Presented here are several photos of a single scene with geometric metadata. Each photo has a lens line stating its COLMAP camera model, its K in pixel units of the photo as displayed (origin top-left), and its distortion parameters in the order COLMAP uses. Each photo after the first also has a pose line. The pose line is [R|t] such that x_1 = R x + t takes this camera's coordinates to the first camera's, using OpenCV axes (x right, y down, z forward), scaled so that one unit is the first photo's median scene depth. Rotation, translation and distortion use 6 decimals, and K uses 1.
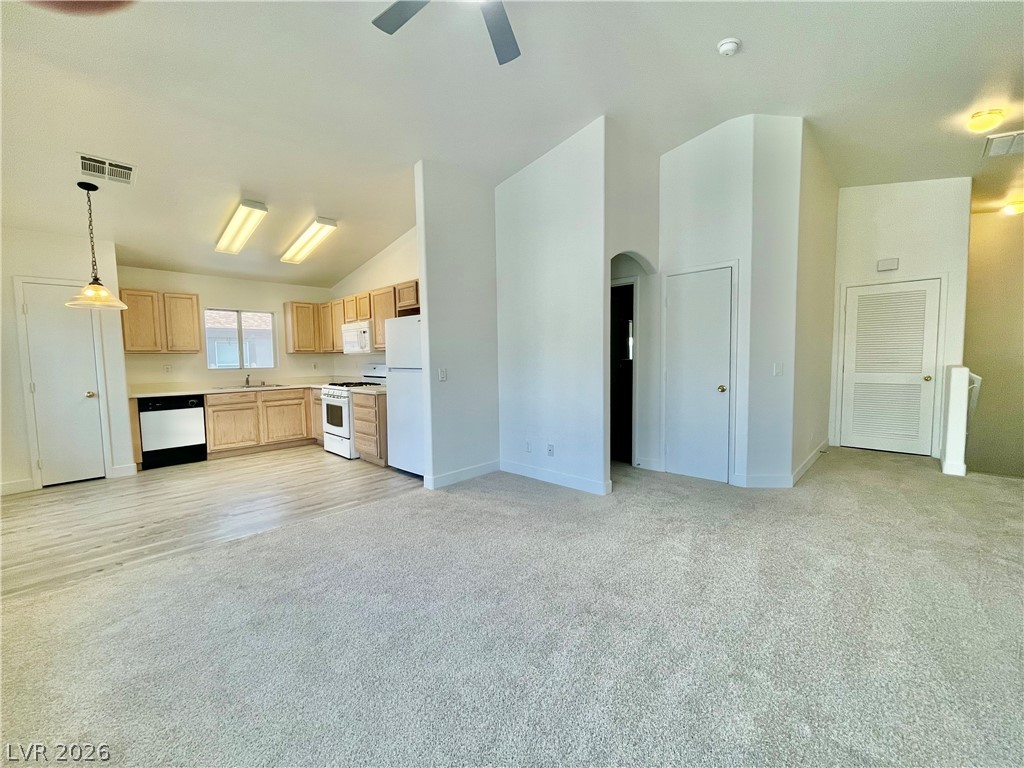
lens RADIAL K [[414.8, 0, 509.5], [0, 414.8, 387.1], [0, 0, 1]] dist [-0.004694, 0.002850]
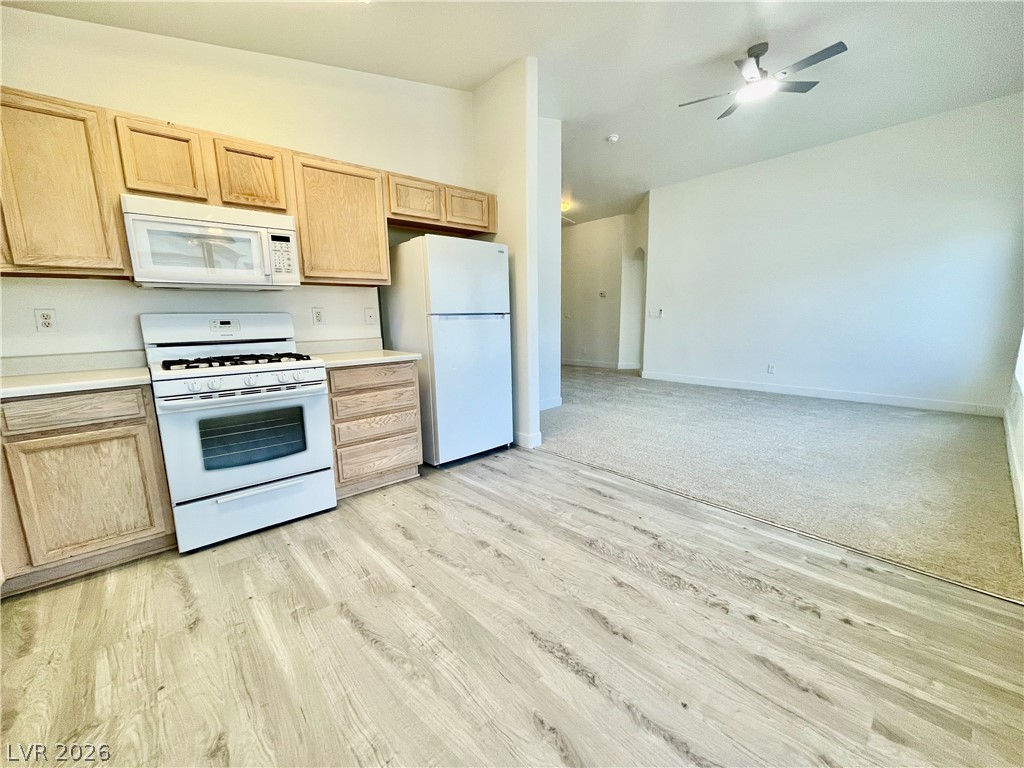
lens RADIAL K [[414.8, 0, 509.7], [0, 414.8, 385.7], [0, 0, 1]] dist [-0.004694, 0.002850]
pose [[0.073748, -0.155552, 0.985071, -0.999400], [0.090418, 0.984735, 0.148730, -0.024042], [-0.993170, 0.078100, 0.086688, 0.904937]]
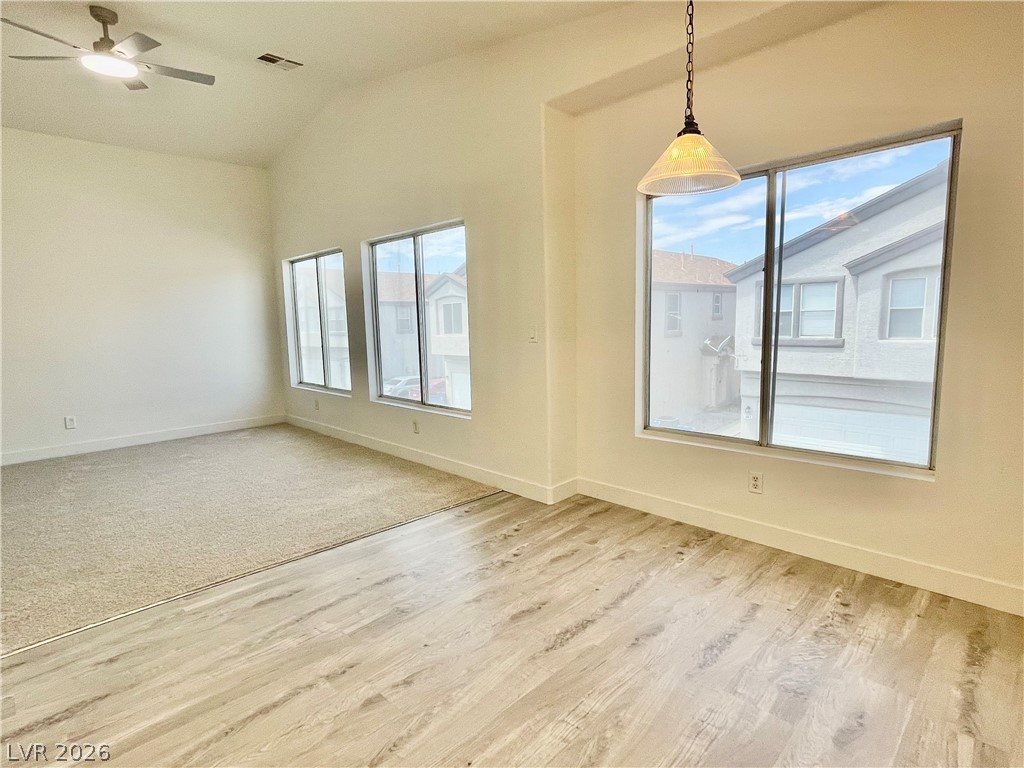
lens RADIAL K [[531.8, 0, 507.6], [0, 531.8, 385.3], [0, 0, 1]] dist [-0.004075, -0.002005]
pose [[-0.998949, 0.036745, 0.027413, -0.672634], [0.041409, 0.979803, 0.195629, -0.086068], [-0.019671, 0.196558, -0.980295, 1.346332]]
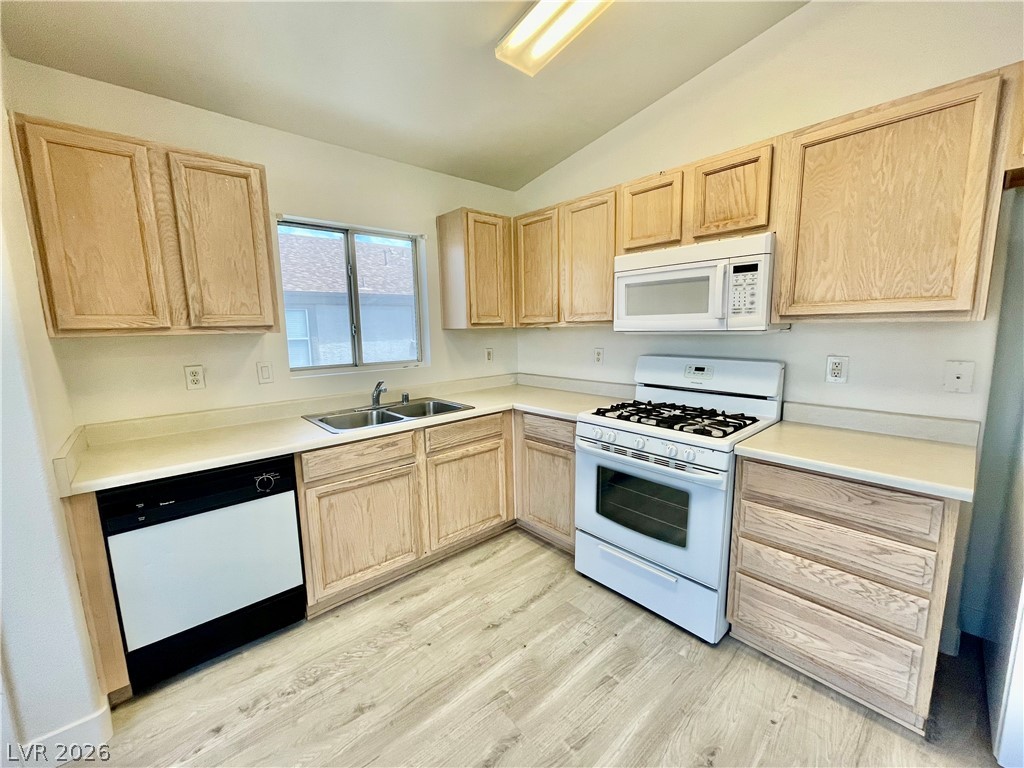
lens RADIAL K [[414.8, 0, 509.8], [0, 414.8, 386.4], [0, 0, 1]] dist [-0.004694, 0.002850]
pose [[0.997471, 0.006366, -0.070786, -0.641644], [-0.001073, 0.997216, 0.074563, -0.077966], [0.071063, -0.074299, 0.994701, 0.806895]]
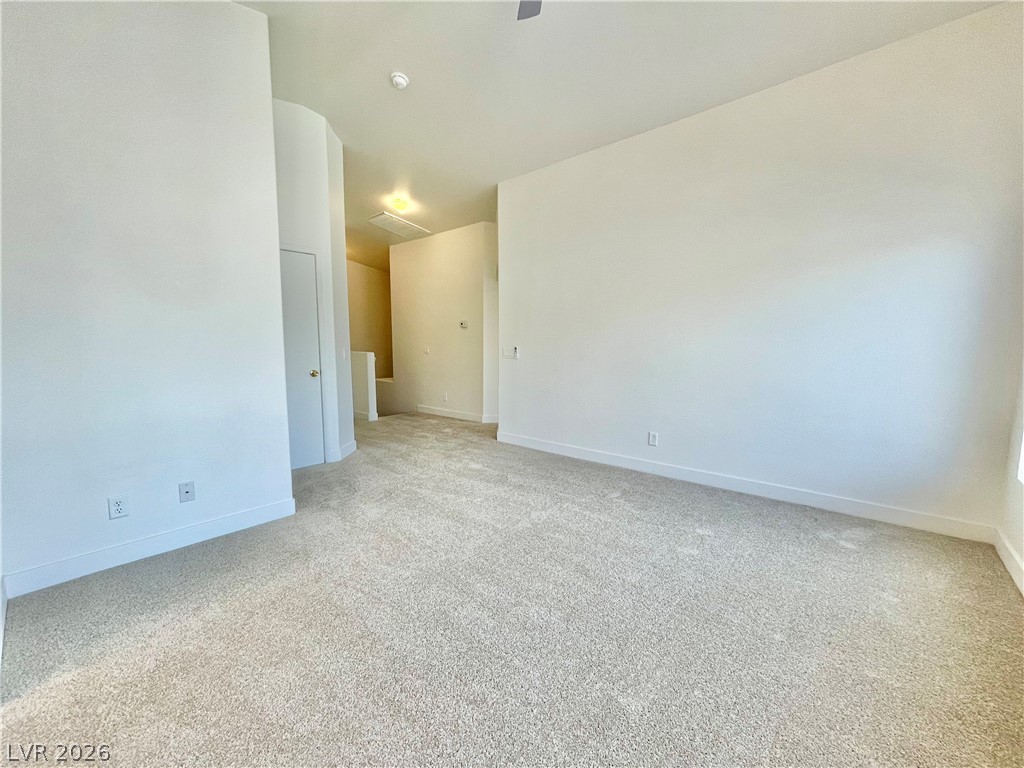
lens RADIAL K [[414.8, 0, 511.4], [0, 414.8, 384.7], [0, 0, 1]] dist [-0.004694, 0.002850]
pose [[-0.056027, -0.079464, 0.995262, -0.487410], [0.073133, 0.993823, 0.083466, -0.016435], [-0.995747, 0.077463, -0.049869, 0.524712]]
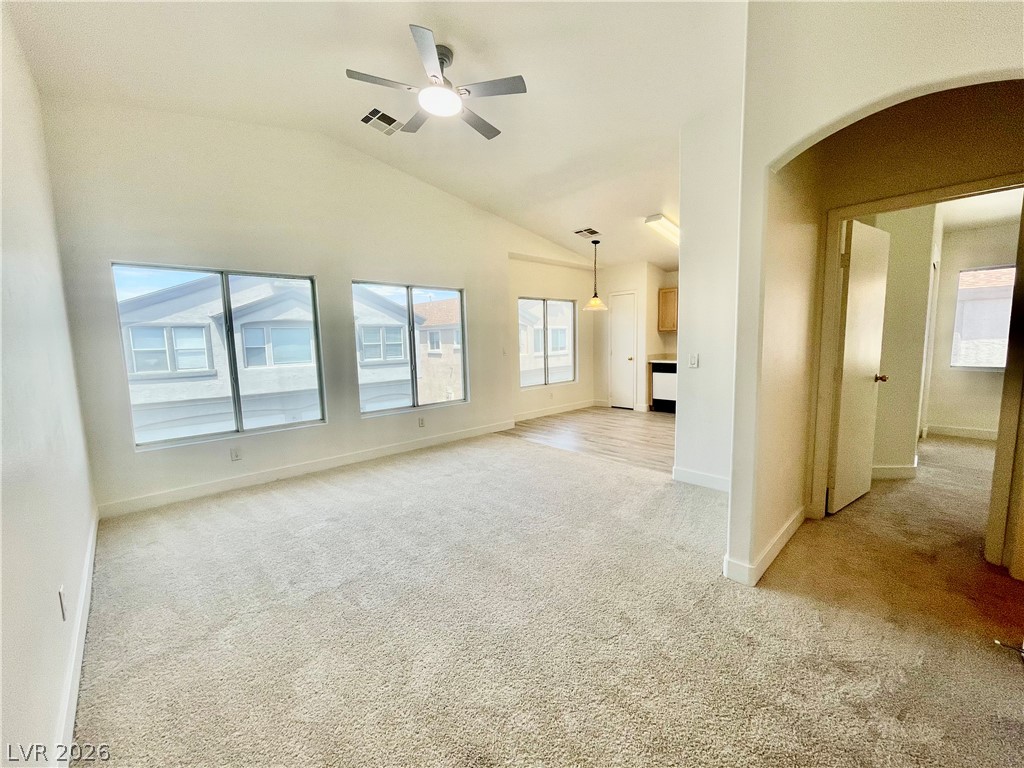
lens RADIAL K [[414.8, 0, 509.0], [0, 414.8, 384.2], [0, 0, 1]] dist [-0.004694, 0.002850]
pose [[-0.045624, 0.124066, -0.991225, 0.703185], [-0.046775, 0.990904, 0.126178, -0.069330], [0.997863, 0.052121, -0.039406, 0.596587]]
